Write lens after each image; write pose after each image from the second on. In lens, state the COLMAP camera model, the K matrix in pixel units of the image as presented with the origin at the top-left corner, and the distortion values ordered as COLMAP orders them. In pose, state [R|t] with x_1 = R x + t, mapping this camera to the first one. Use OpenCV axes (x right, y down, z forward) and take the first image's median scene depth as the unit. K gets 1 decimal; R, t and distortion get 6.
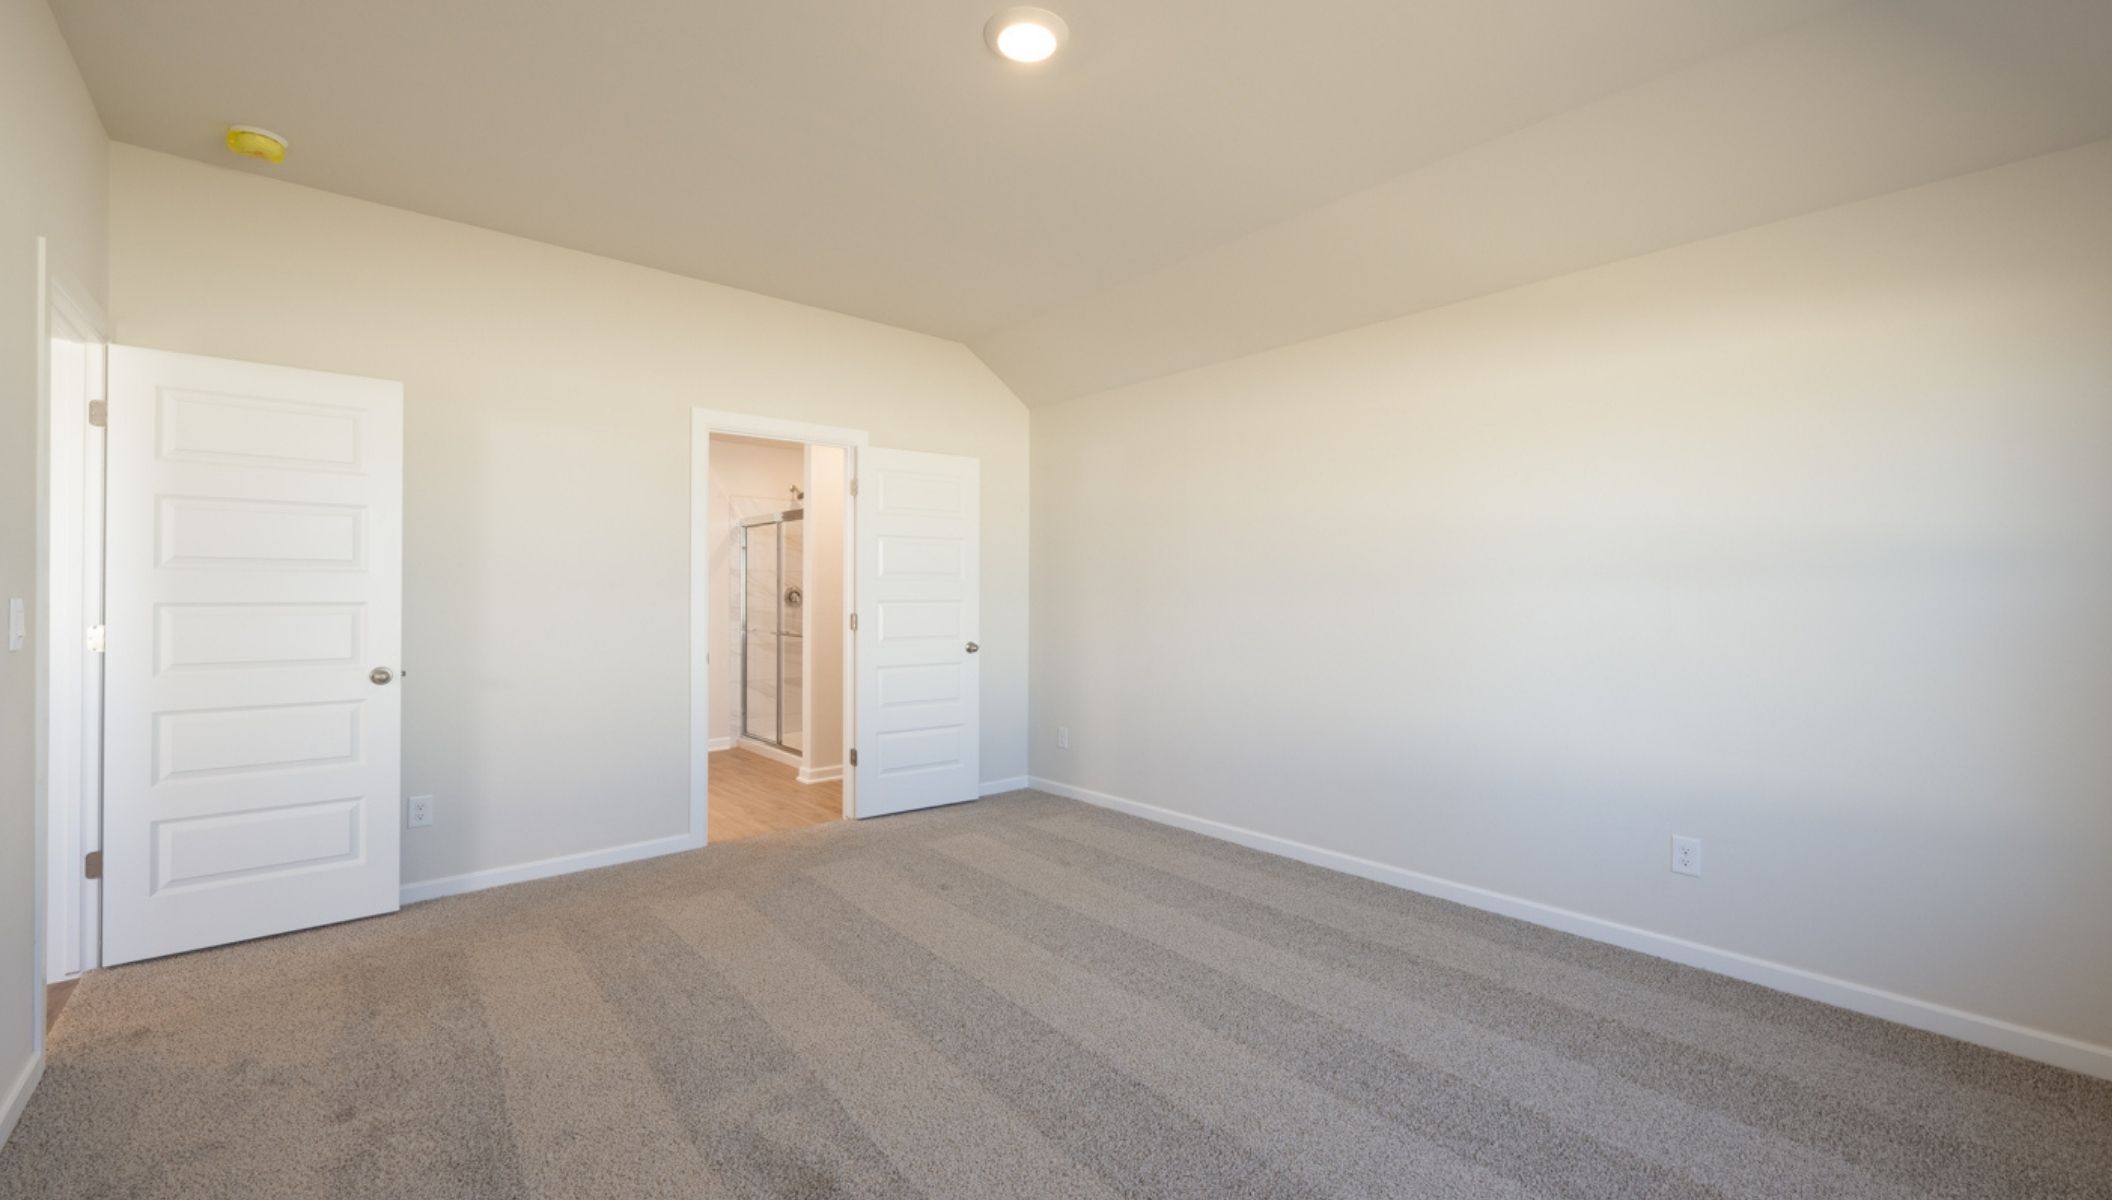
lens RADIAL K [[858.0, 0, 1060.1], [0, 858.0, 594.5], [0, 0, 1]] dist [-0.000698, -0.000338]
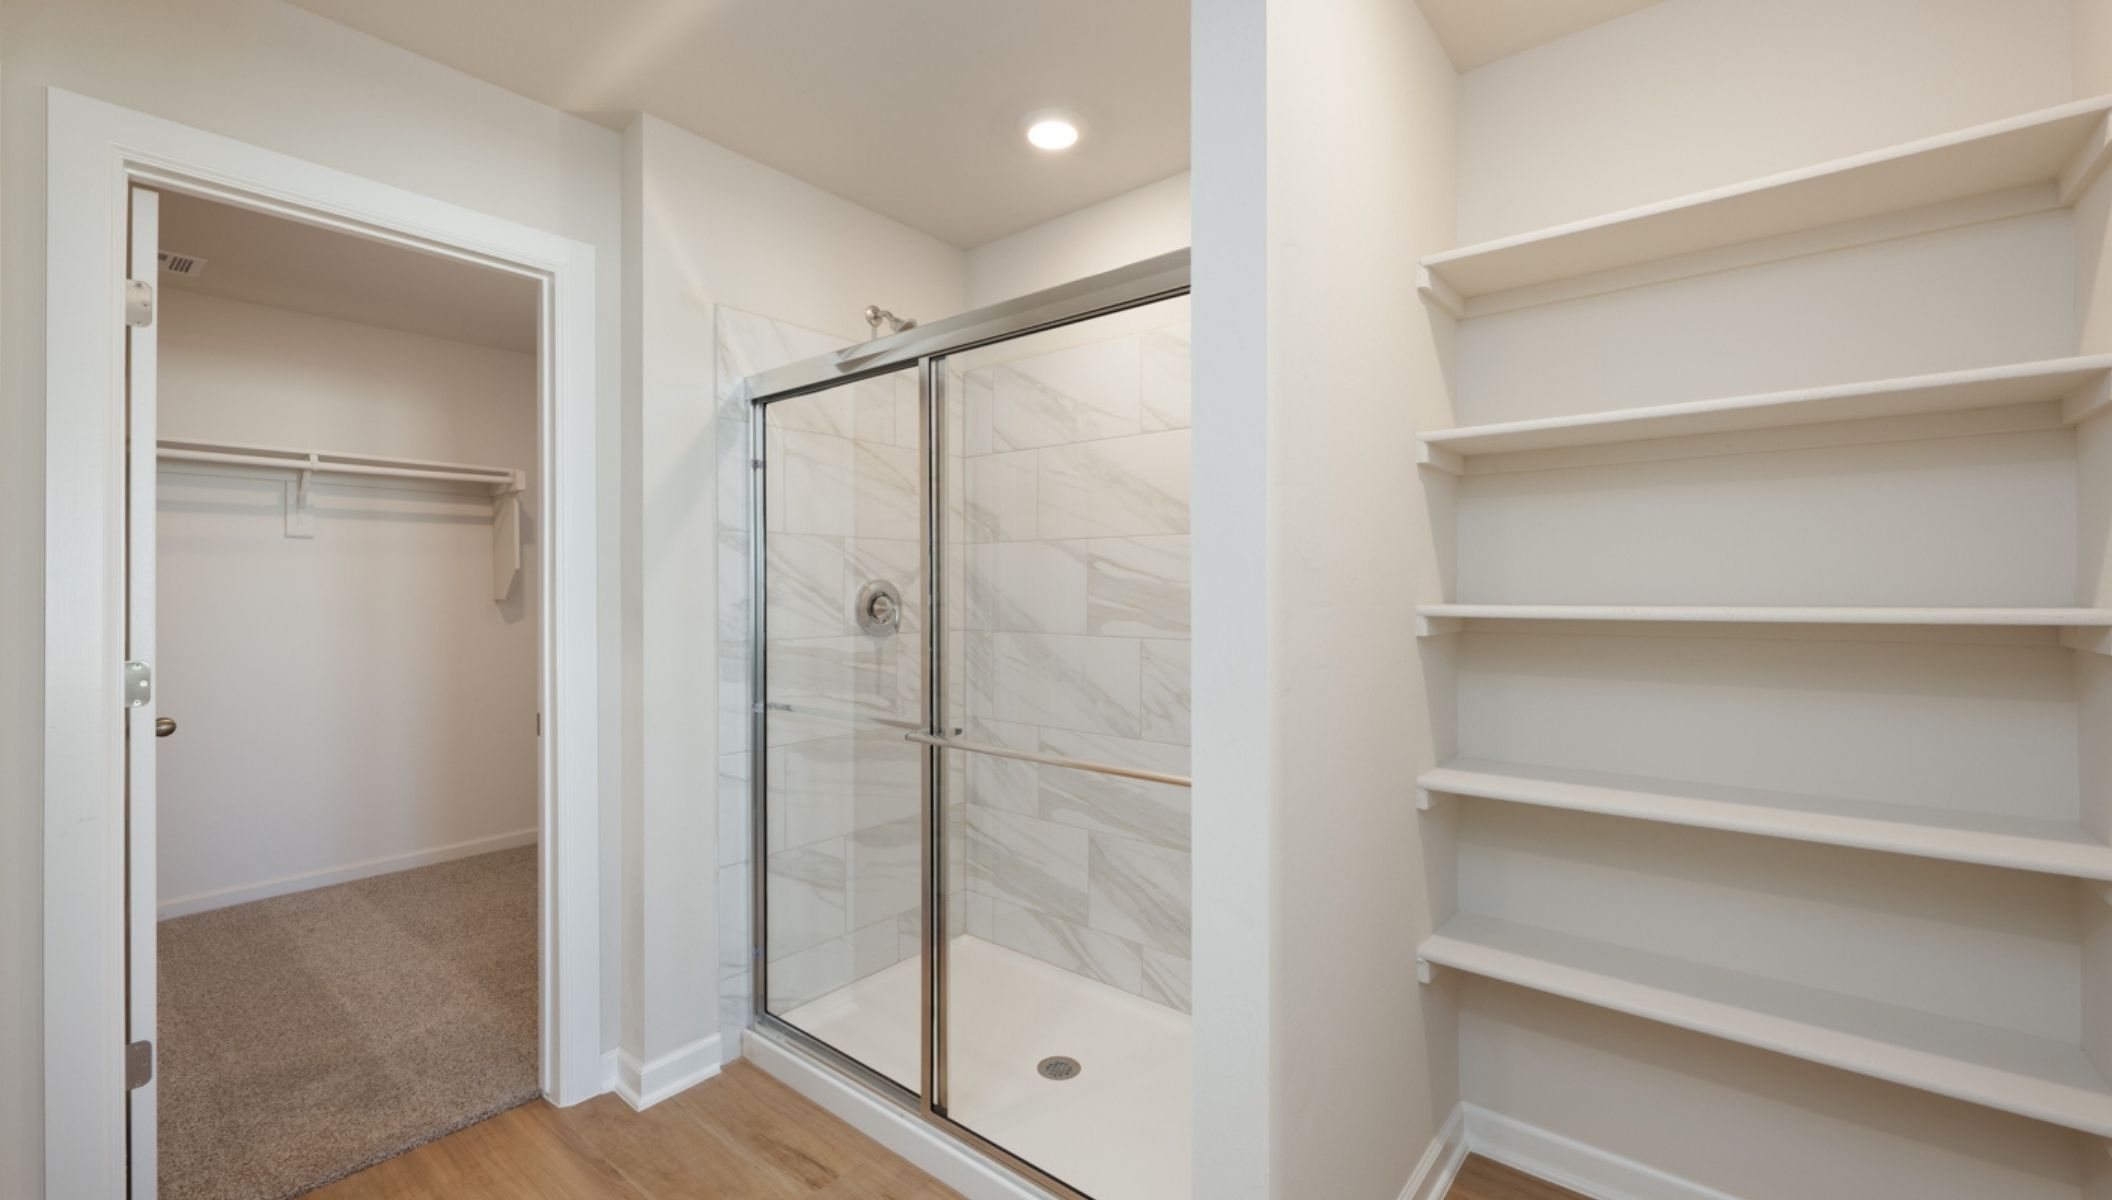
lens RADIAL K [[858.0, 0, 1062.2], [0, 858.0, 594.6], [0, 0, 1]] dist [-0.000698, -0.000338]
pose [[0.984225, -0.002066, 0.176907, -0.310639], [0.002519, 0.999994, -0.002334, -0.001242], [-0.176901, 0.002743, 0.984225, 0.647220]]
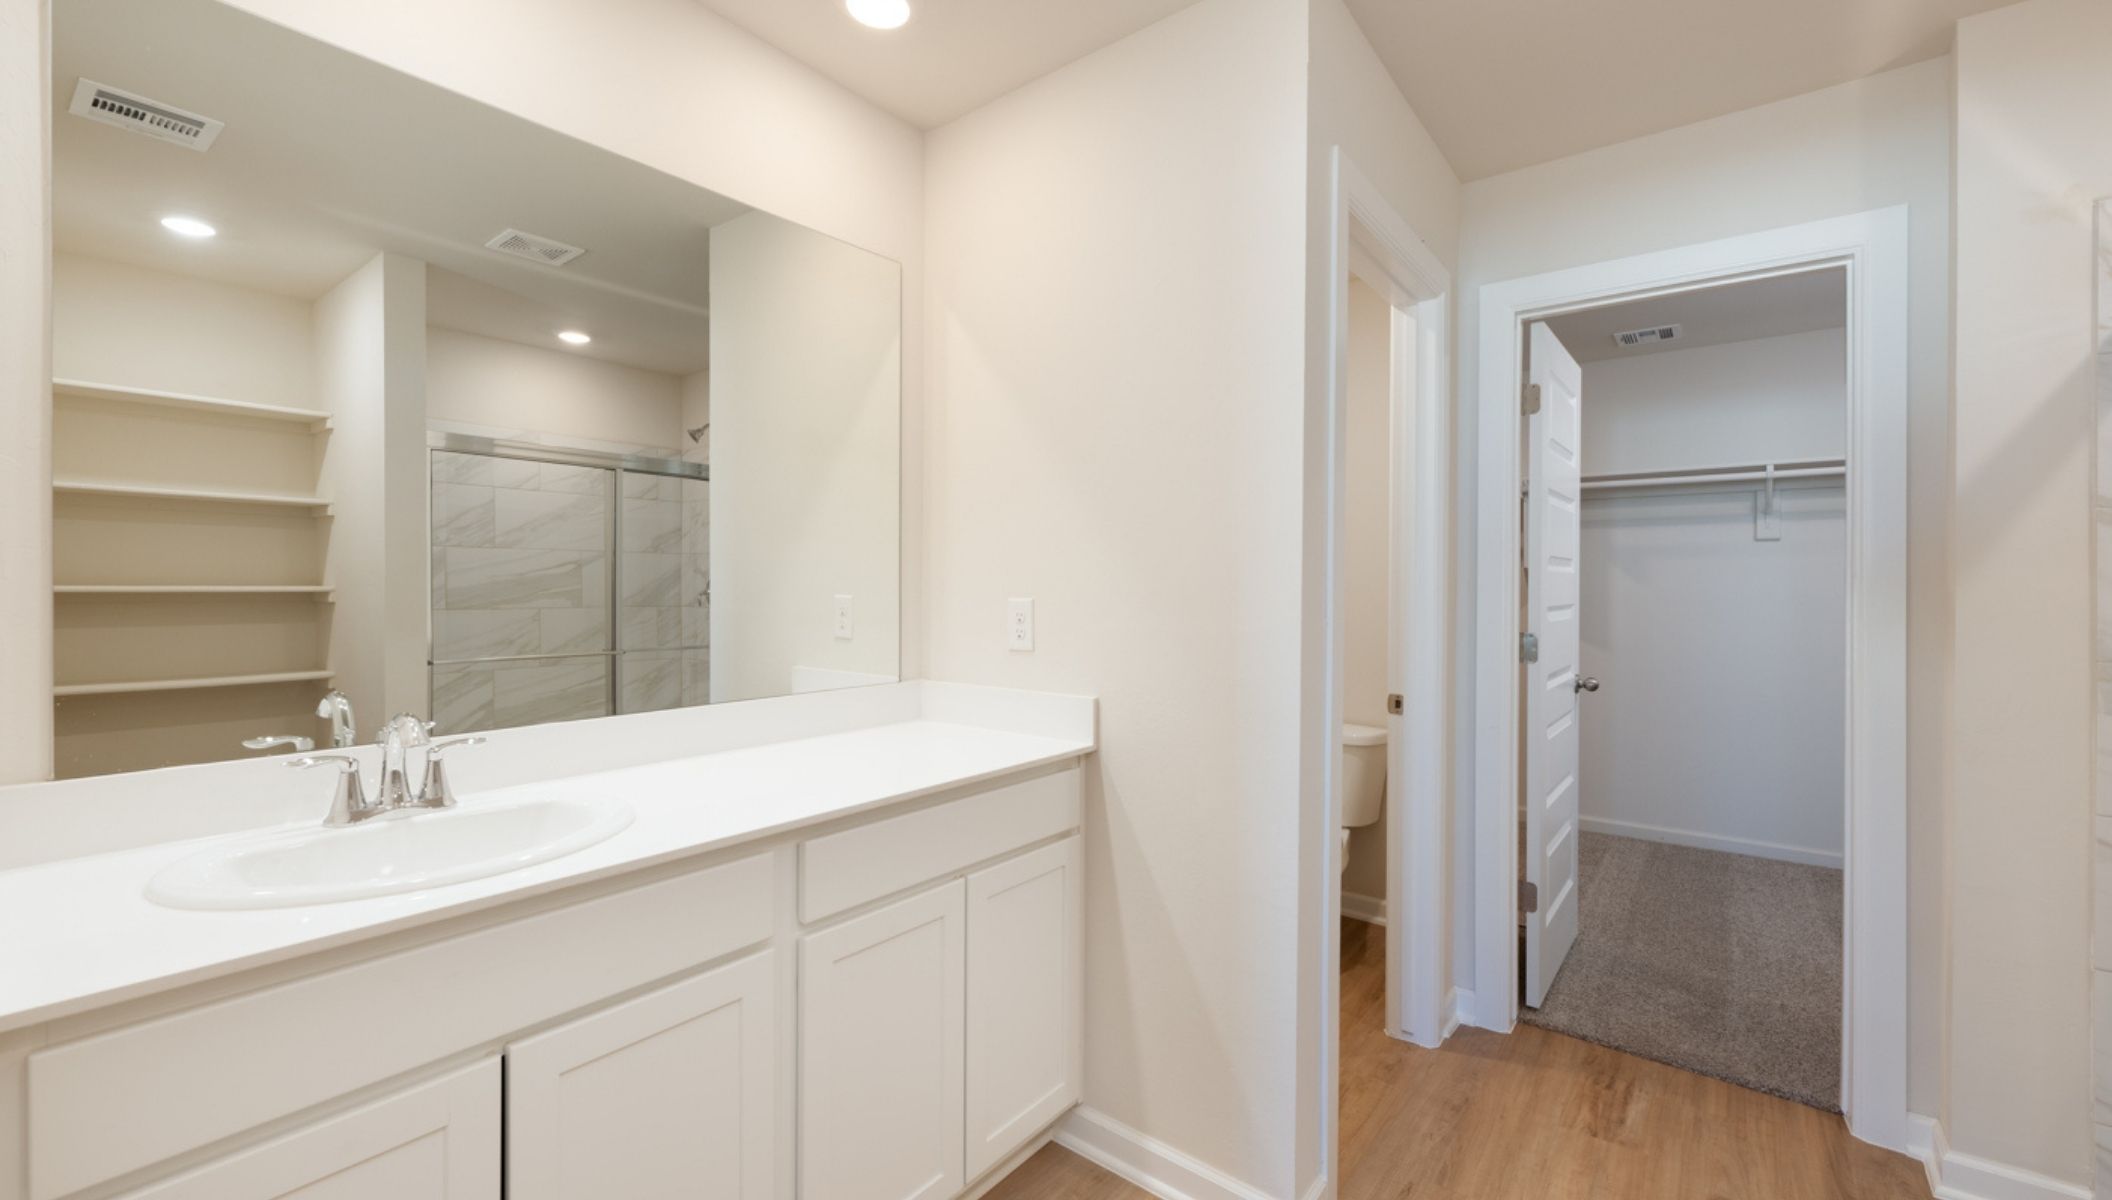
lens RADIAL K [[858.0, 0, 1055.2], [0, 858.0, 595.6], [0, 0, 1]] dist [-0.000698, -0.000338]
pose [[0.180354, 0.011503, -0.983534, -0.197855], [-0.009964, 0.999902, 0.009868, -0.001692], [0.983551, 0.008020, 0.180451, 0.662326]]
